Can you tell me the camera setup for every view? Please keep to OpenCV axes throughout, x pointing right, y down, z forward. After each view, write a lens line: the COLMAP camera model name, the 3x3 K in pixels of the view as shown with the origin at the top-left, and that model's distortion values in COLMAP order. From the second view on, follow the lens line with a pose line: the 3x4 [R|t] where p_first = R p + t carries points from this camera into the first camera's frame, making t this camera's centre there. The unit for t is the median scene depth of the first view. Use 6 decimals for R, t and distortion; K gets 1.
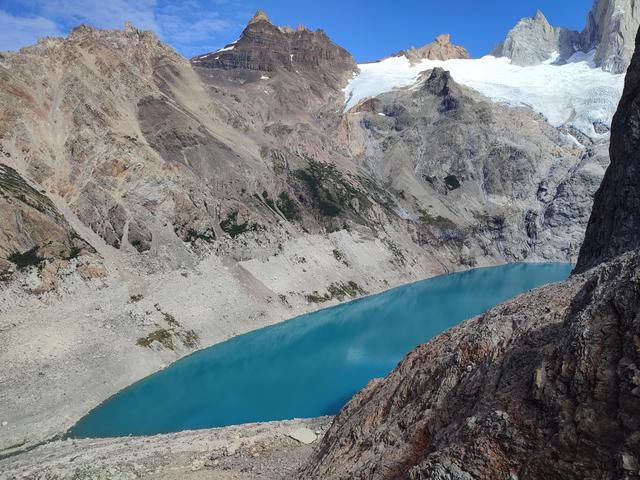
lens RADIAL K [[463.5, 0, 318.3], [0, 463.5, 241.0], [0, 0, 1]] dist [0.034732, -0.022688]
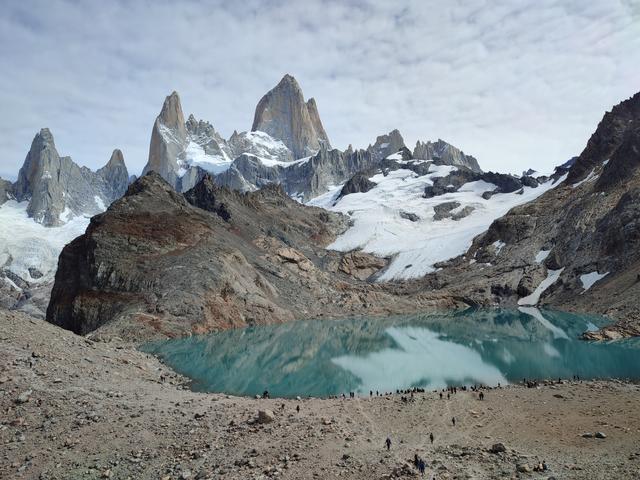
lens RADIAL K [[463.5, 0, 318.3], [0, 463.5, 241.0], [0, 0, 1]] dist [0.034732, -0.022688]
pose [[0.471389, 0.105343, 0.875611, -0.076786], [0.143048, 0.970561, -0.193776, 0.004596], [-0.870247, 0.216598, 0.442443, -0.118948]]
